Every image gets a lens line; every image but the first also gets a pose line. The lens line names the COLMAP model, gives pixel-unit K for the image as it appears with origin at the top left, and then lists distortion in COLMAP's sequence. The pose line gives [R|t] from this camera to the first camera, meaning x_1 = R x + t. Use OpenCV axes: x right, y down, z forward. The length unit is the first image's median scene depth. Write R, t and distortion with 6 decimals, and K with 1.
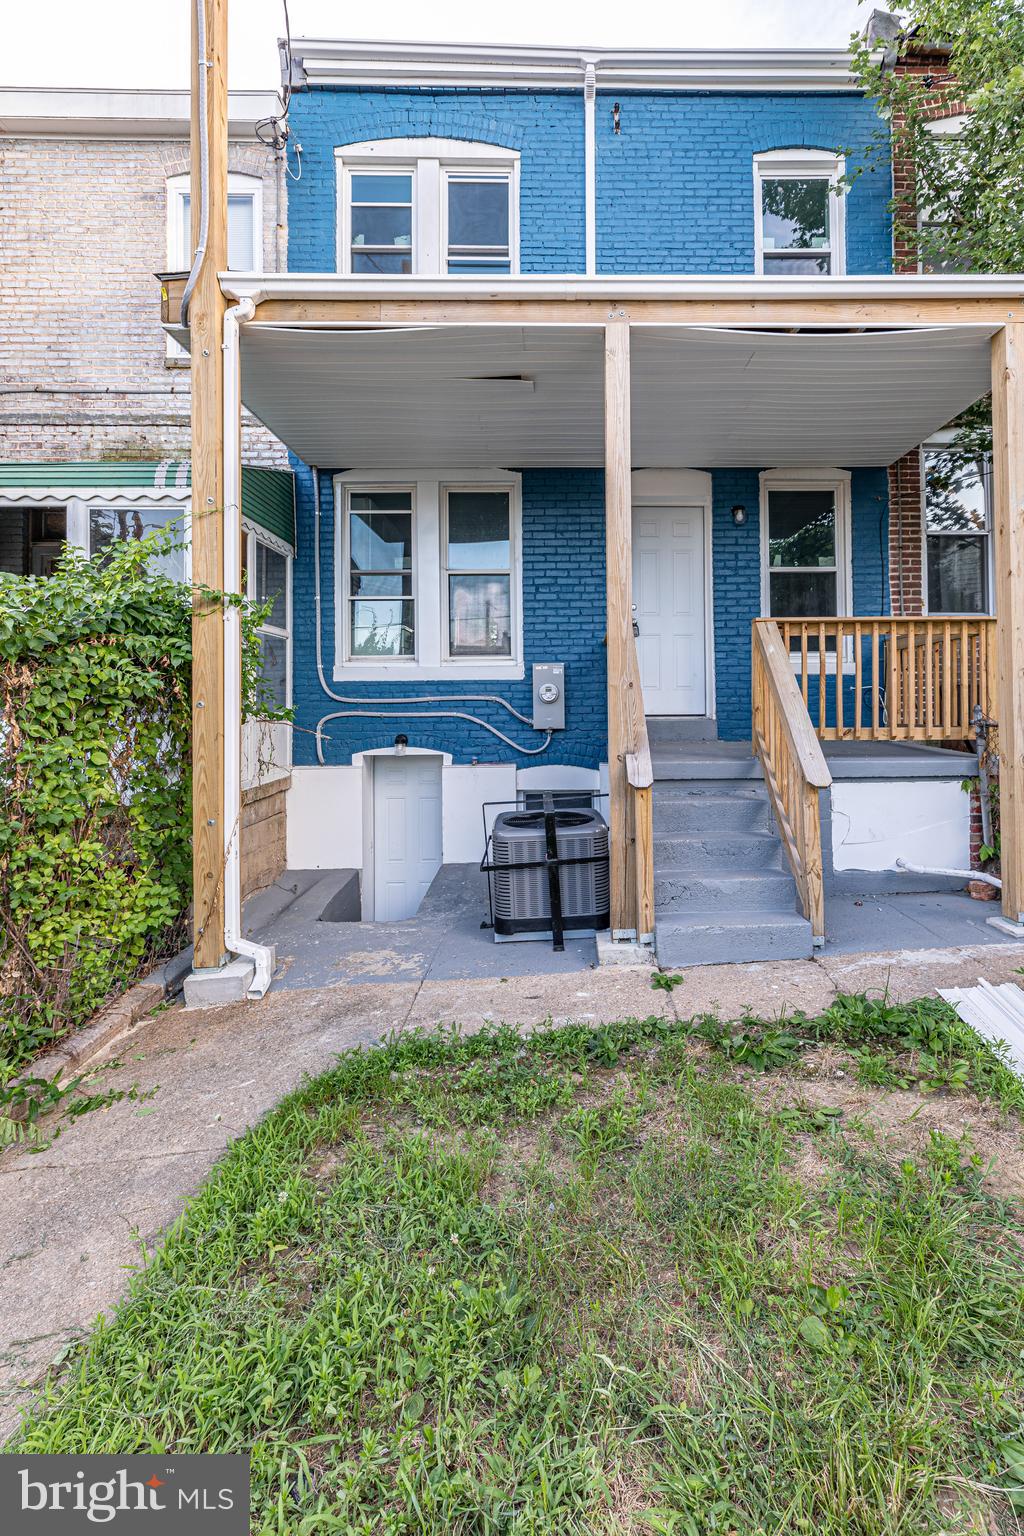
lens RADIAL K [[695.0, 0, 565.6], [0, 695.0, 691.9], [0, 0, 1]] dist [0.011929, -0.002782]
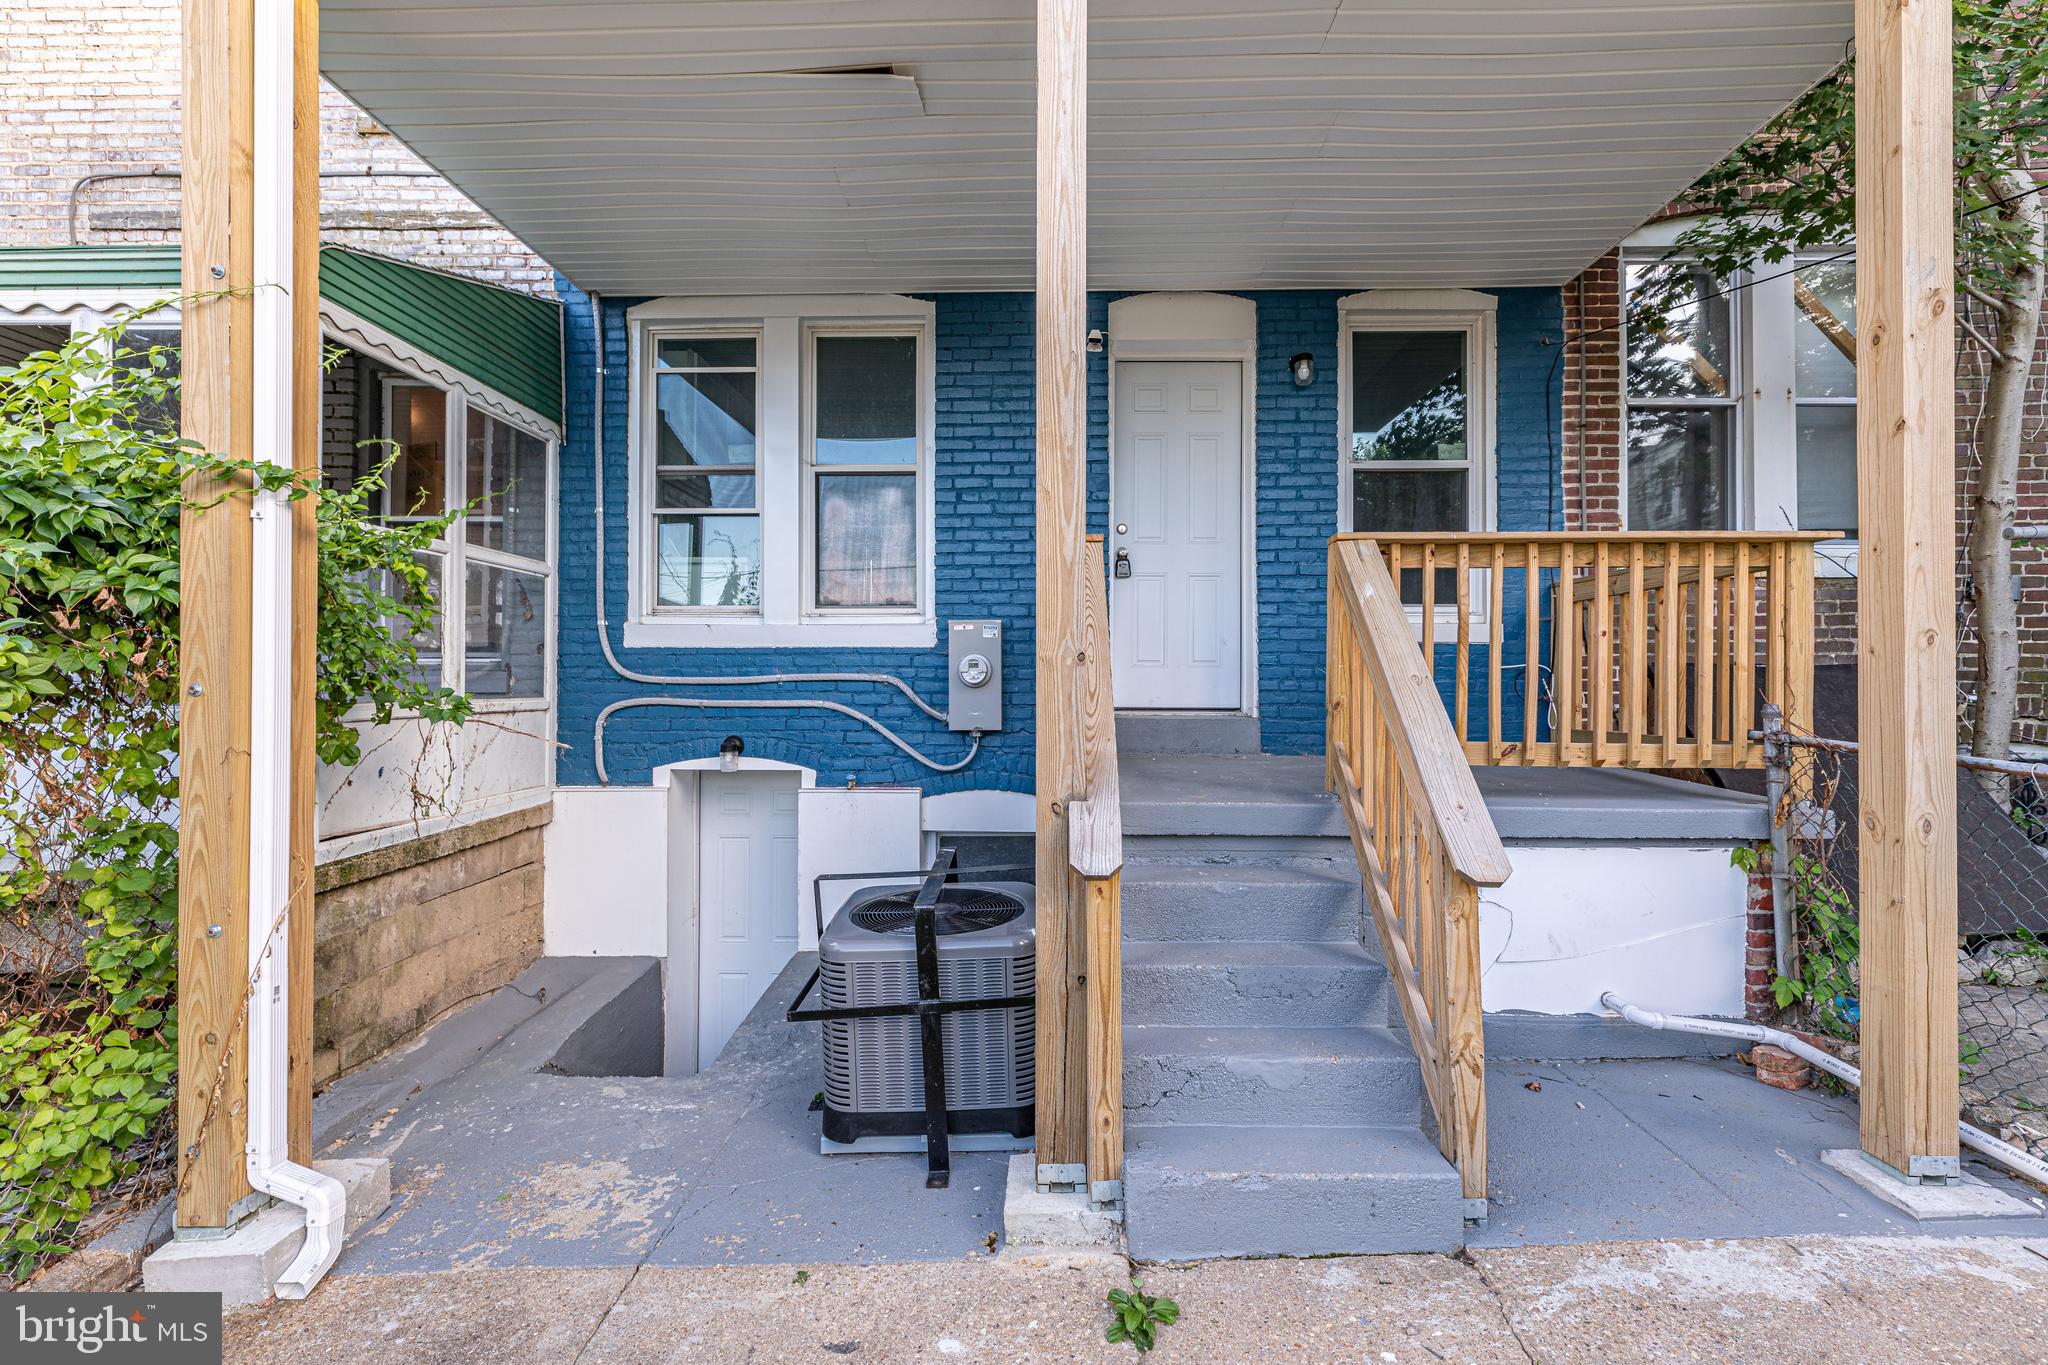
lens RADIAL K [[926.7, 0, 1014.6], [0, 926.7, 675.3], [0, 0, 1]] dist [0.011929, -0.002782]
pose [[0.998966, 0.009844, -0.044389, 0.050304], [-0.009414, 0.999907, 0.009874, -0.002491], [0.044482, -0.009446, 0.998966, 0.232768]]
